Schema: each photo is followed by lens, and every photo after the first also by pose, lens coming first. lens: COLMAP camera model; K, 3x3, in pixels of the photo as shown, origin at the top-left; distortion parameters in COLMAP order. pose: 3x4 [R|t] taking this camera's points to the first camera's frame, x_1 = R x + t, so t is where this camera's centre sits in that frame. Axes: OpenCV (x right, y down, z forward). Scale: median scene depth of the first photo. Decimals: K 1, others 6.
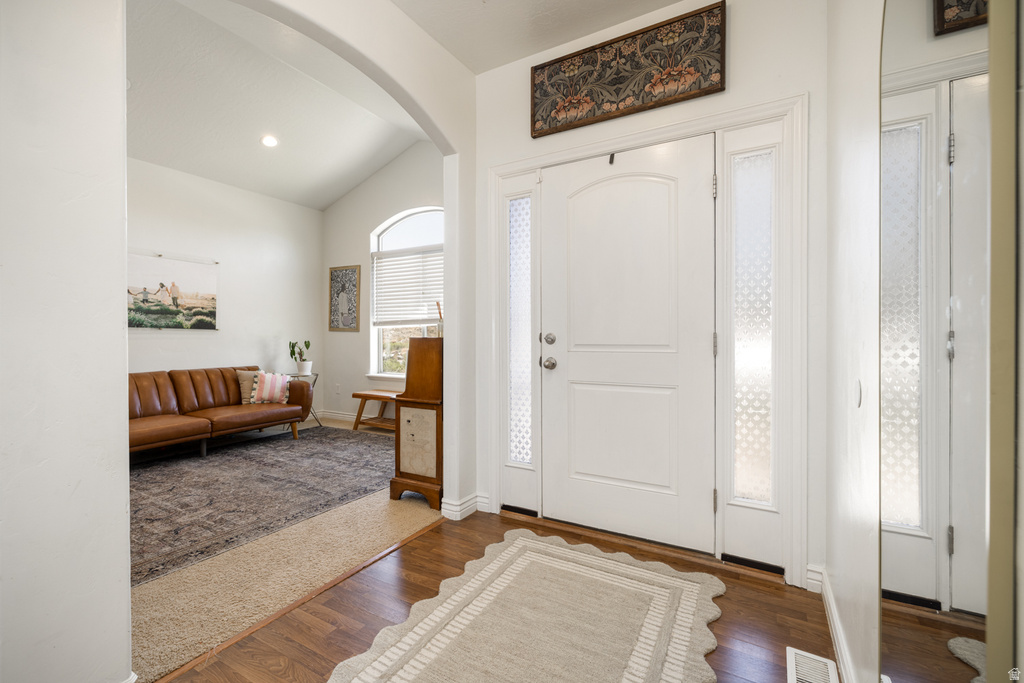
lens RADIAL K [[440.5, 0, 499.4], [0, 440.5, 337.7], [0, 0, 1]] dist [-0.000594, 0.000168]
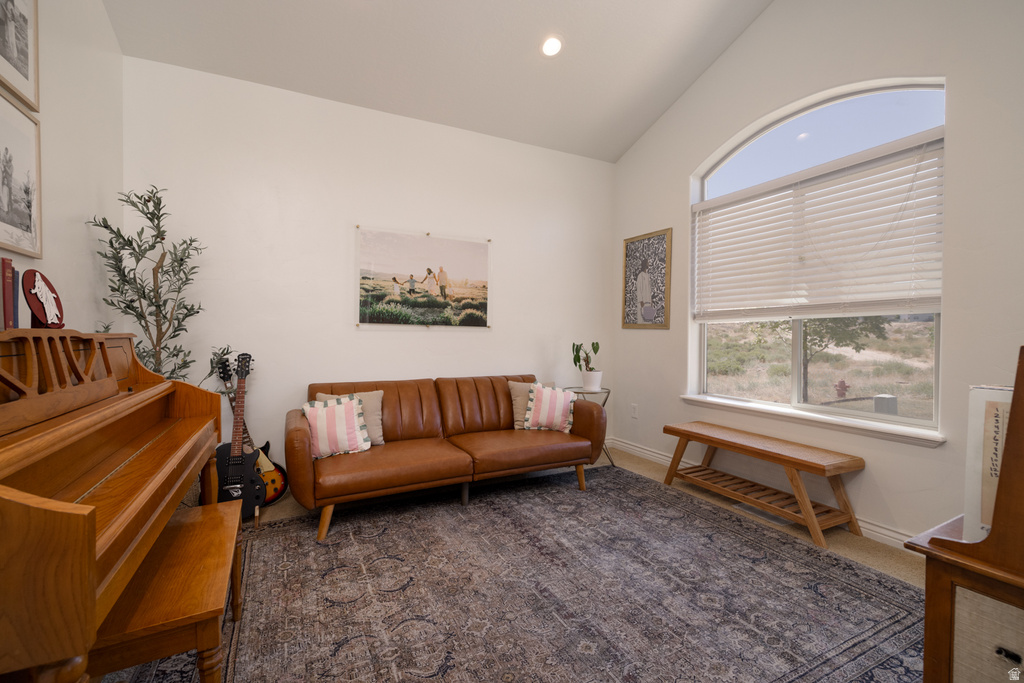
lens RADIAL K [[440.5, 0, 512.8], [0, 440.5, 341.5], [0, 0, 1]] dist [-0.000594, 0.000168]
pose [[0.848977, 0.013072, -0.528269, -0.201762], [-0.006742, 0.999881, 0.013907, -0.003376], [0.528387, -0.008245, 0.848963, 0.378628]]
